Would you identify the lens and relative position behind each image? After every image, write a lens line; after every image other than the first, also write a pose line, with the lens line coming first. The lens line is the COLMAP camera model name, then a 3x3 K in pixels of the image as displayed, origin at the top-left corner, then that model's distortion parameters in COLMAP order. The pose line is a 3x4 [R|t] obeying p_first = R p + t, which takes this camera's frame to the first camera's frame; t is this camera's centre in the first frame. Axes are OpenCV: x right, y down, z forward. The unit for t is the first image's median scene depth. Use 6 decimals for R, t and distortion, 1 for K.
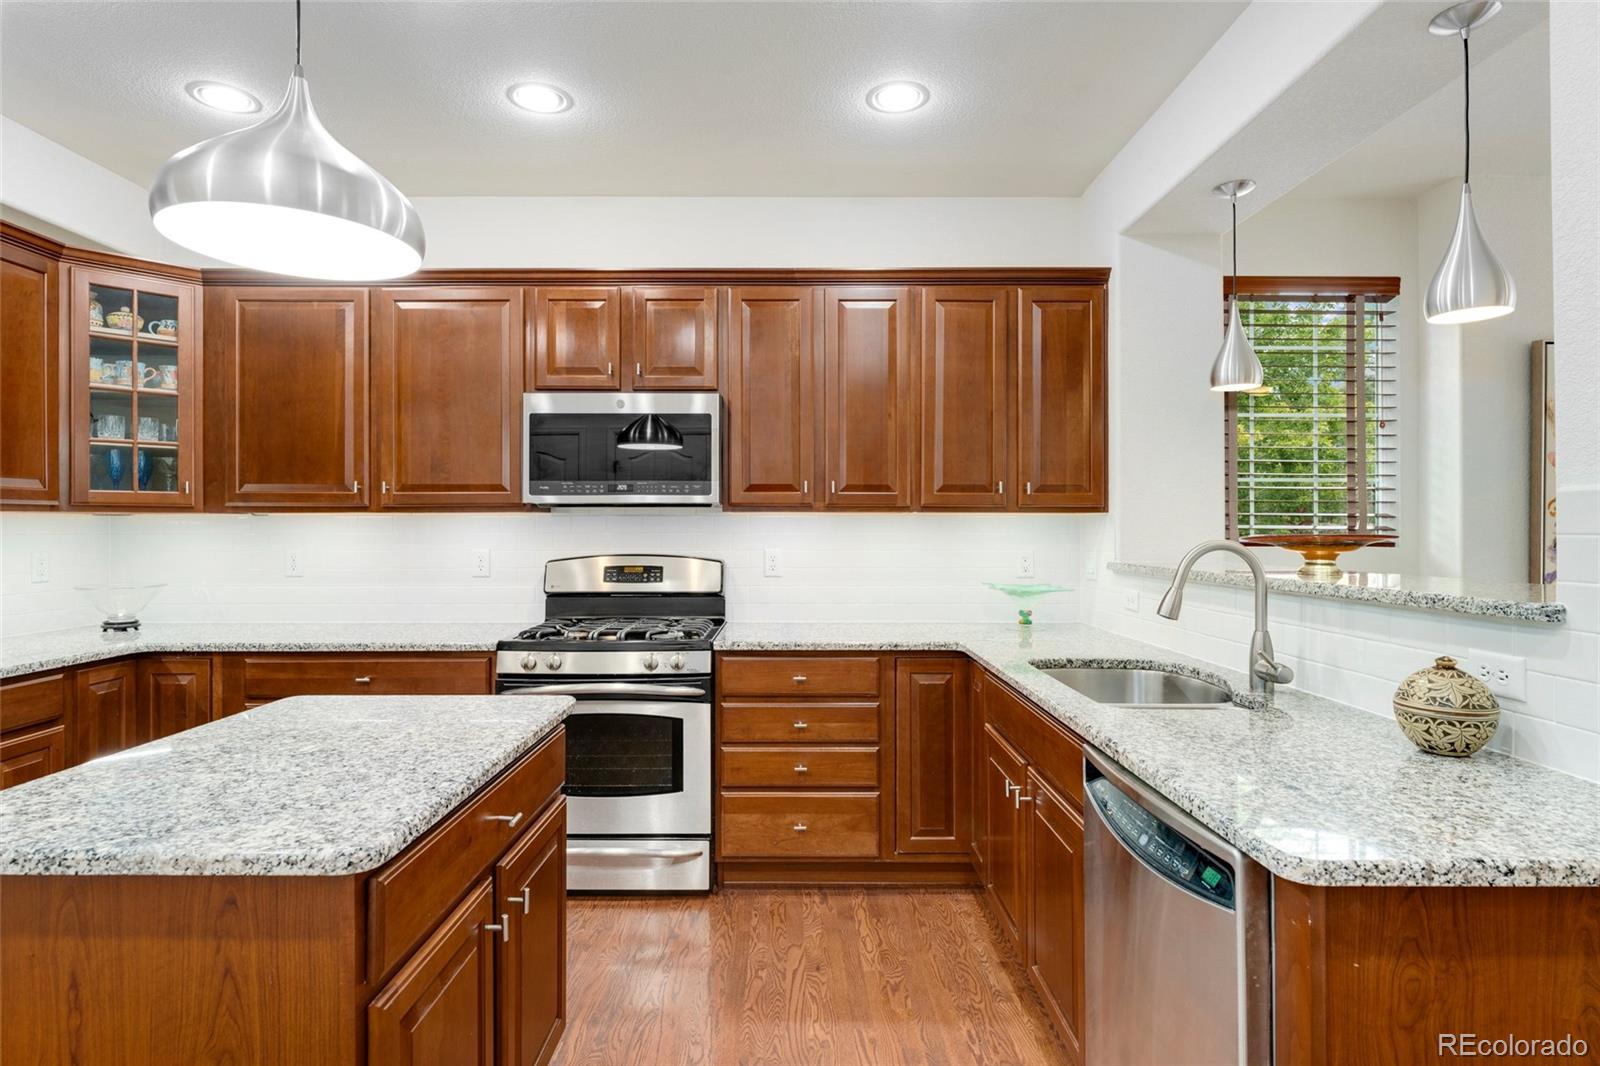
lens RADIAL K [[838.3, 0, 794.9], [0, 838.3, 527.2], [0, 0, 1]] dist [-0.003476, -0.001614]
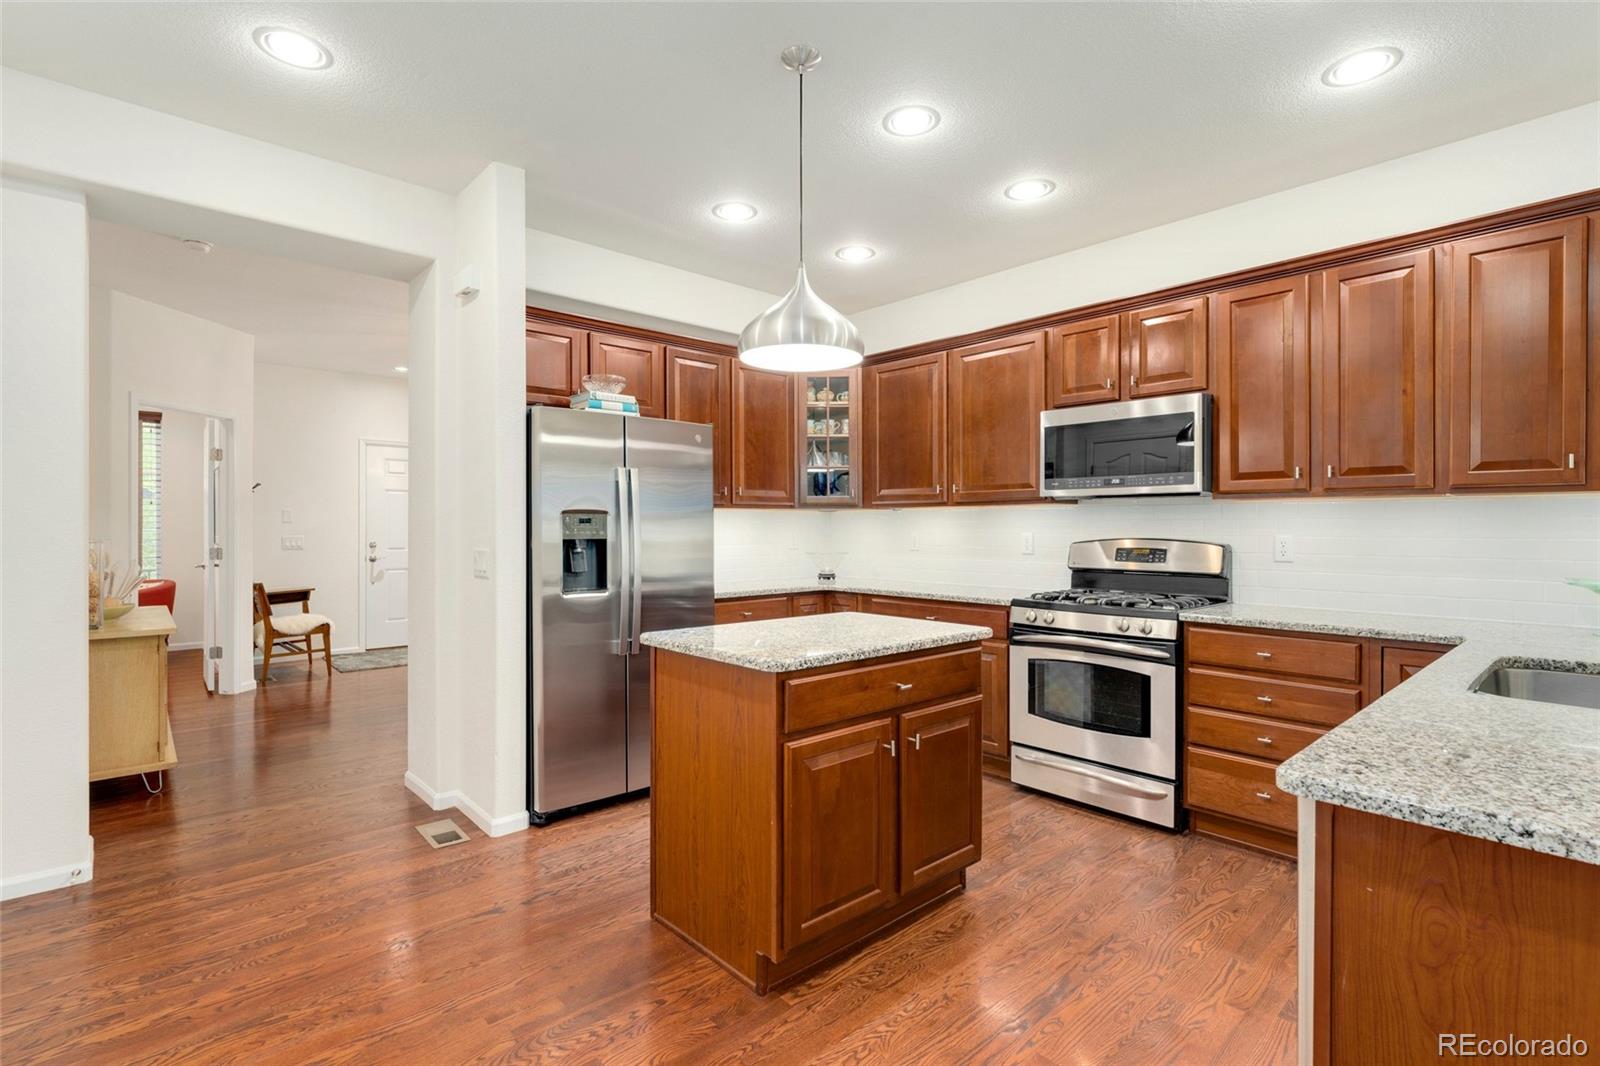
lens RADIAL K [[751.6, 0, 799.4], [0, 751.6, 531.3], [0, 0, 1]] dist [-0.004466, 0.000268]
pose [[0.673076, 0.004291, -0.739561, 0.297909], [0.000665, 0.999979, 0.006408, 0.018039], [0.739573, -0.004805, 0.673059, -0.065888]]
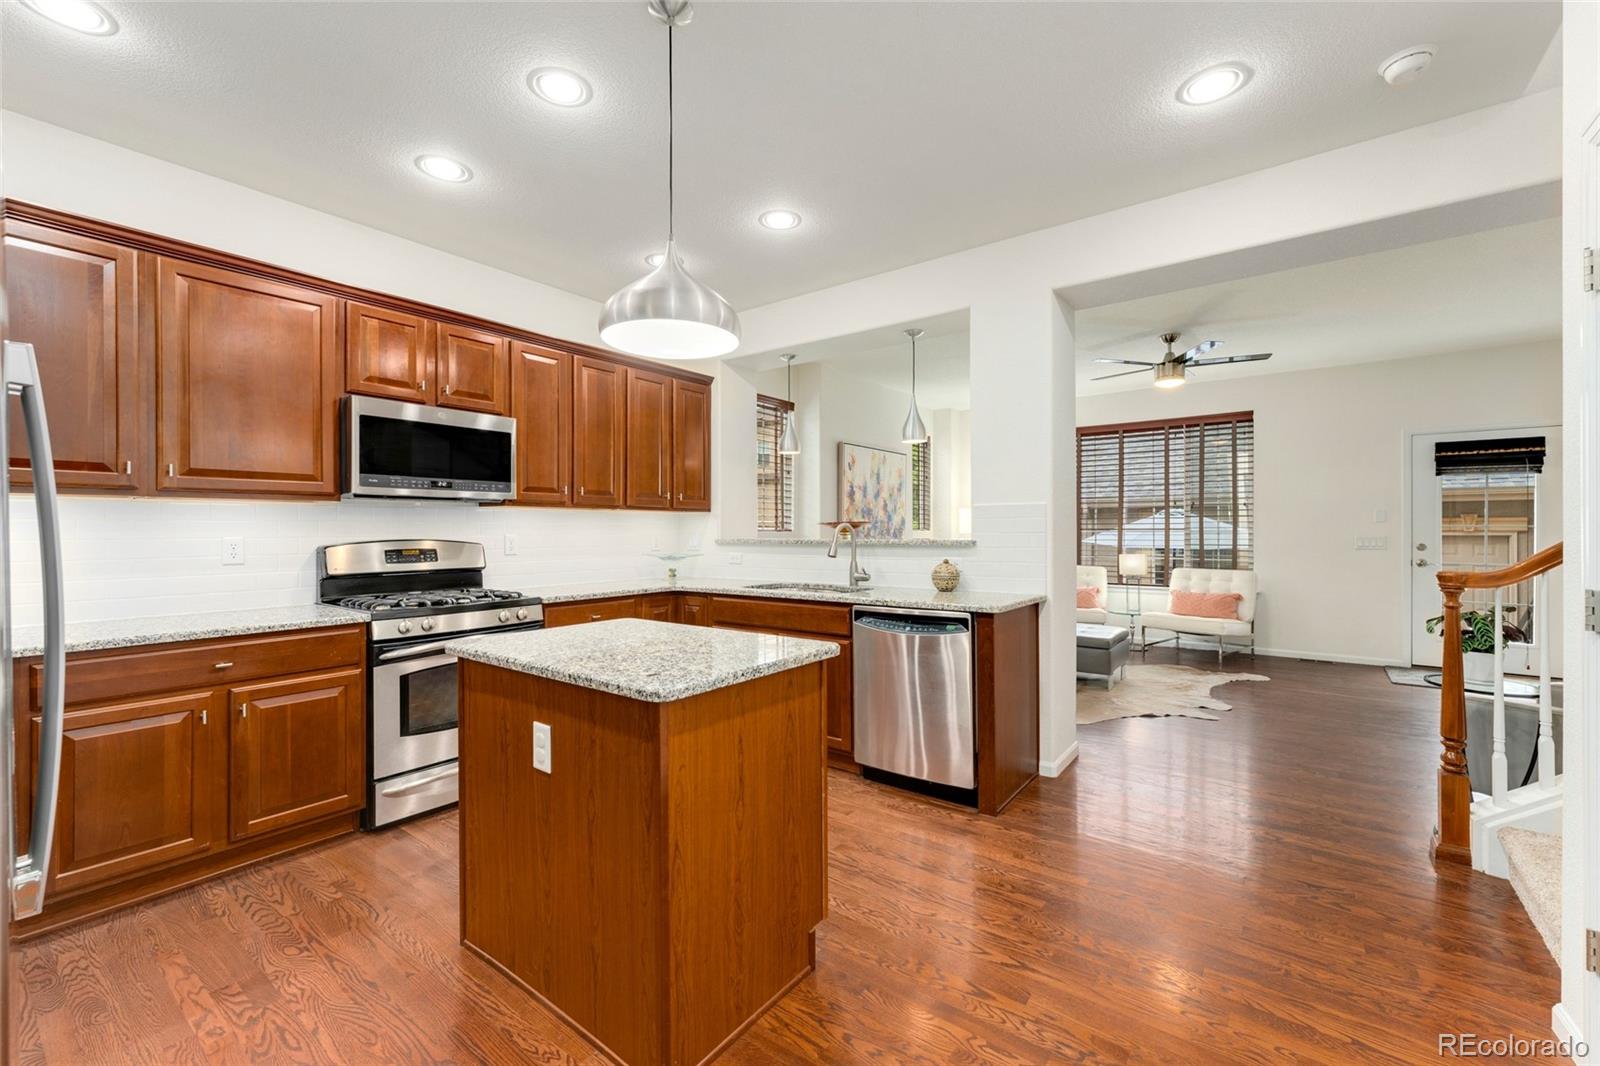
lens RADIAL K [[651.2, 0, 800.5], [0, 651.2, 529.8], [0, 0, 1]] dist [0.000850, -0.000019]
pose [[0.604200, -0.001738, 0.796831, -0.681098], [-0.000111, 0.999997, 0.002265, 0.019304], [-0.796833, -0.001457, 0.604198, -0.007581]]
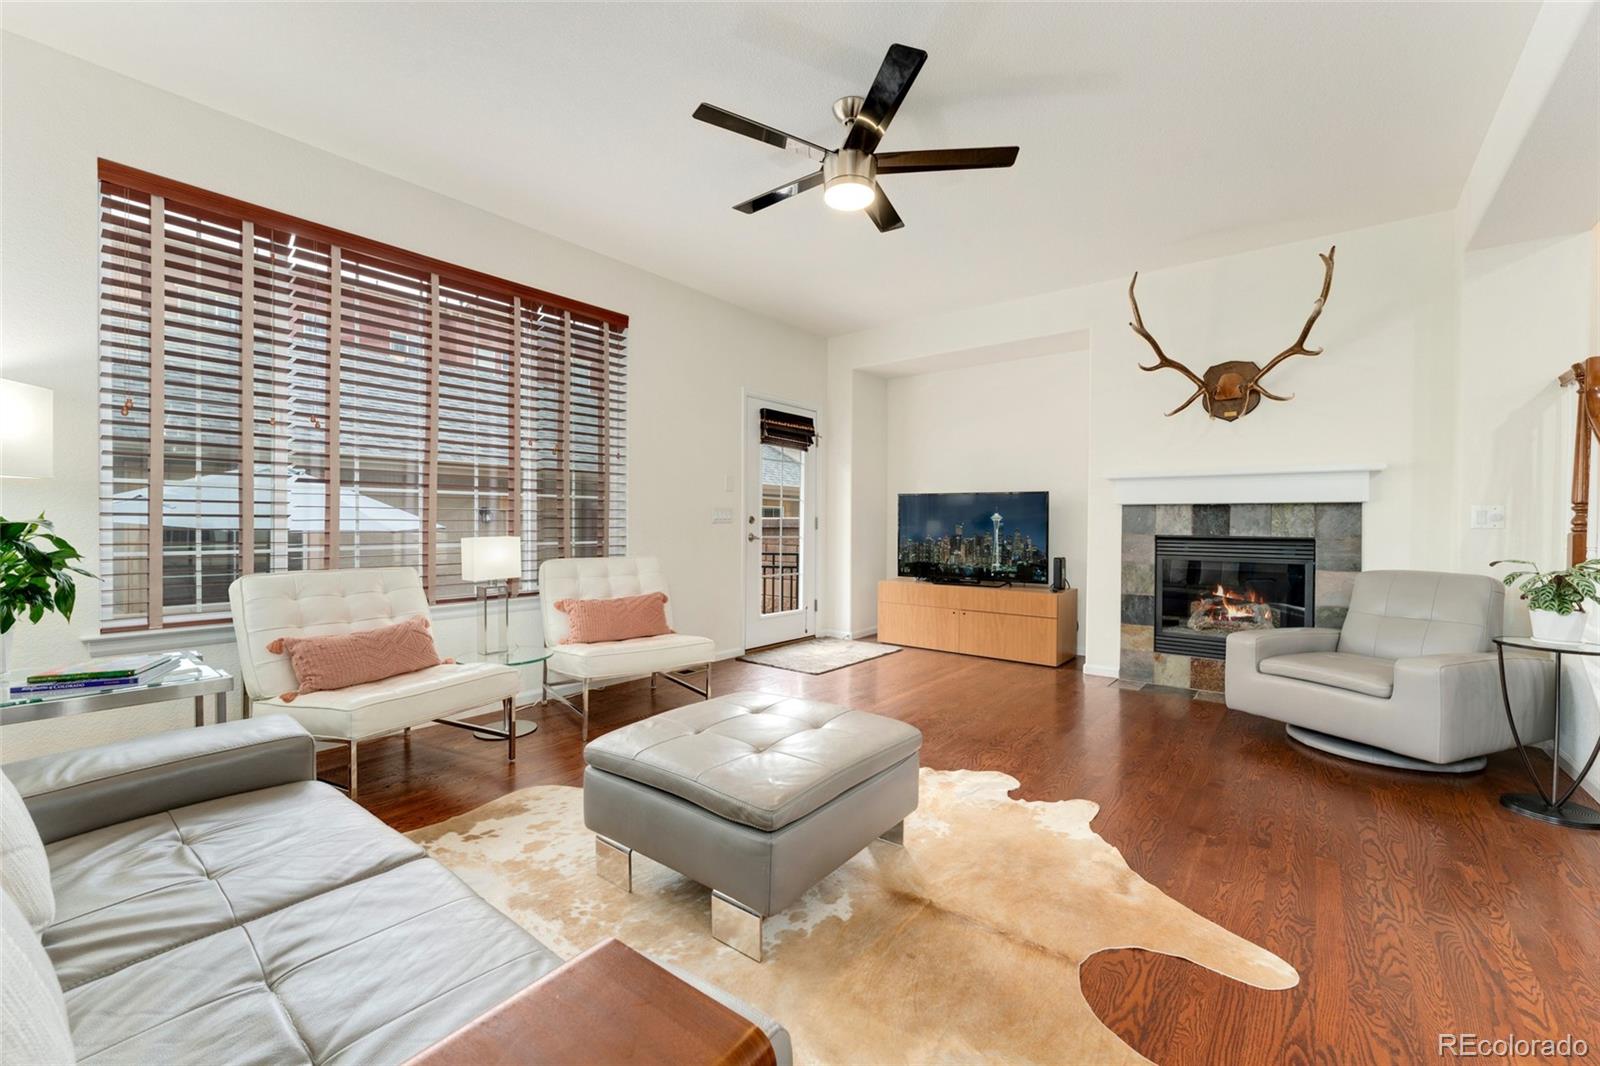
lens RADIAL K [[651.2, 0, 800.5], [0, 651.2, 529.8], [0, 0, 1]] dist [0.000850, -0.000019]
pose [[-0.789119, -0.013221, 0.614097, 0.740384], [-0.007205, 0.999899, 0.012268, 0.077337], [-0.614197, 0.005256, -0.789135, 0.973604]]
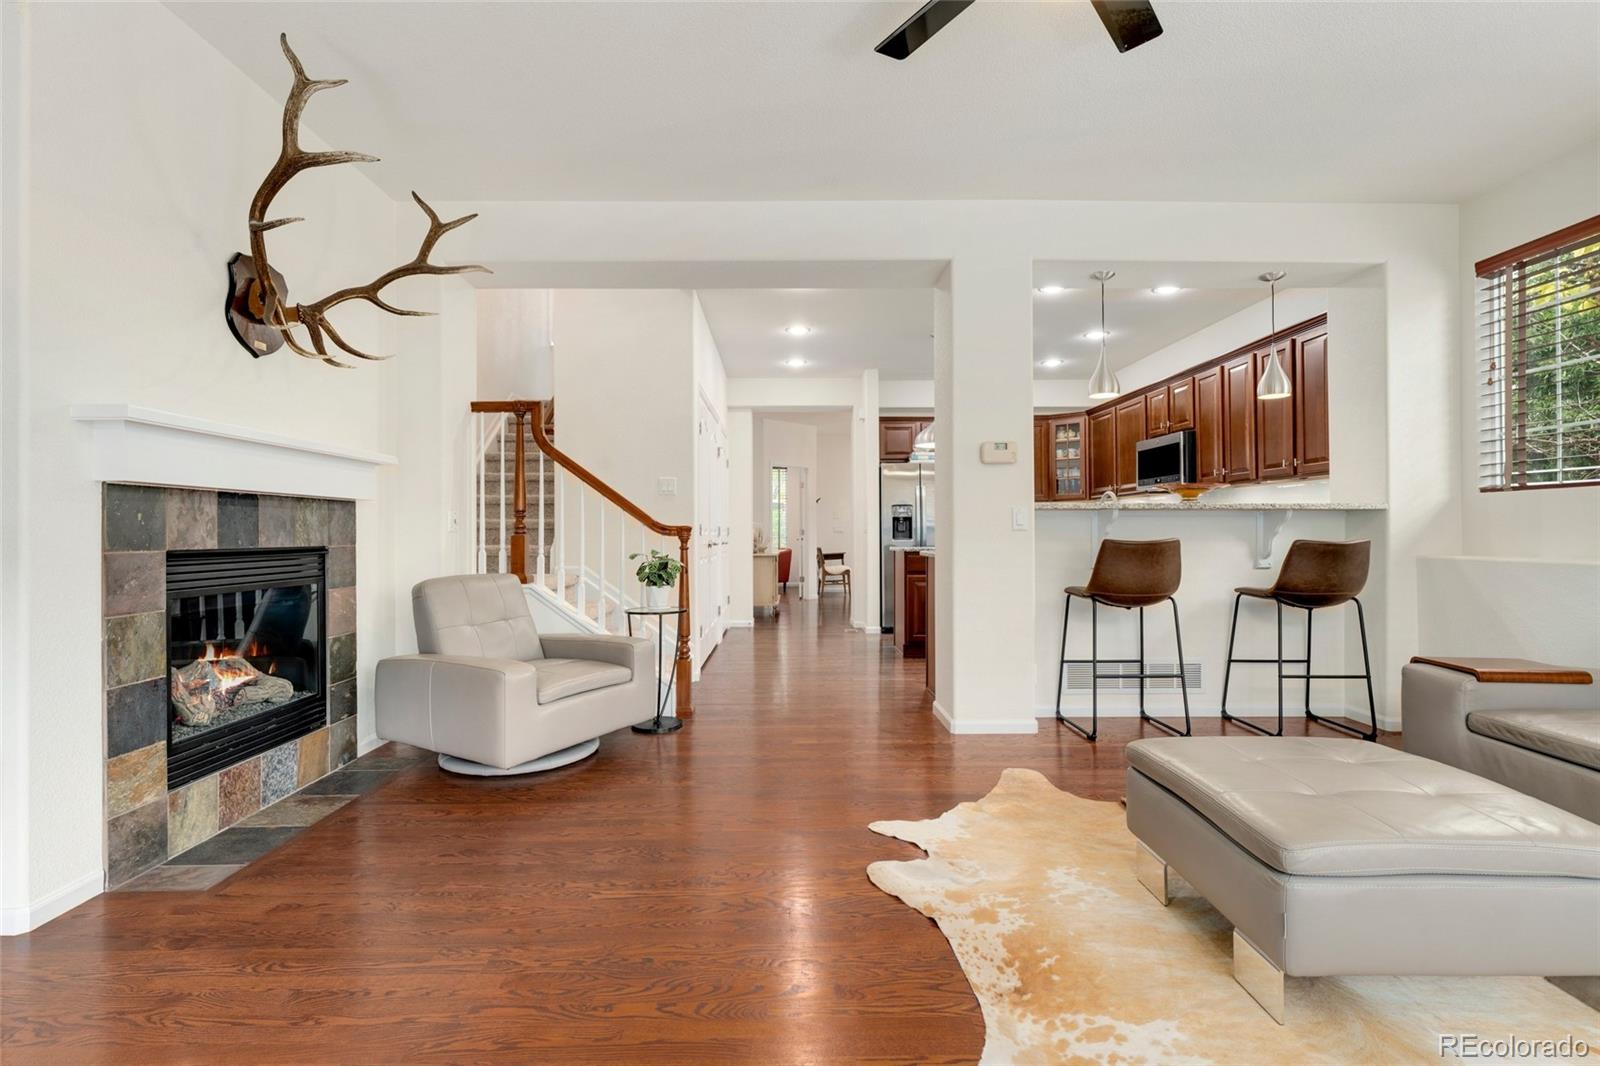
lens RADIAL K [[751.6, 0, 799.4], [0, 751.6, 531.3], [0, 0, 1]] dist [-0.004466, 0.000268]
pose [[0.017686, -0.002846, -0.999840, 1.804199], [0.007341, 0.999969, -0.002716, 0.087496], [0.999817, -0.007292, 0.017706, 0.028843]]
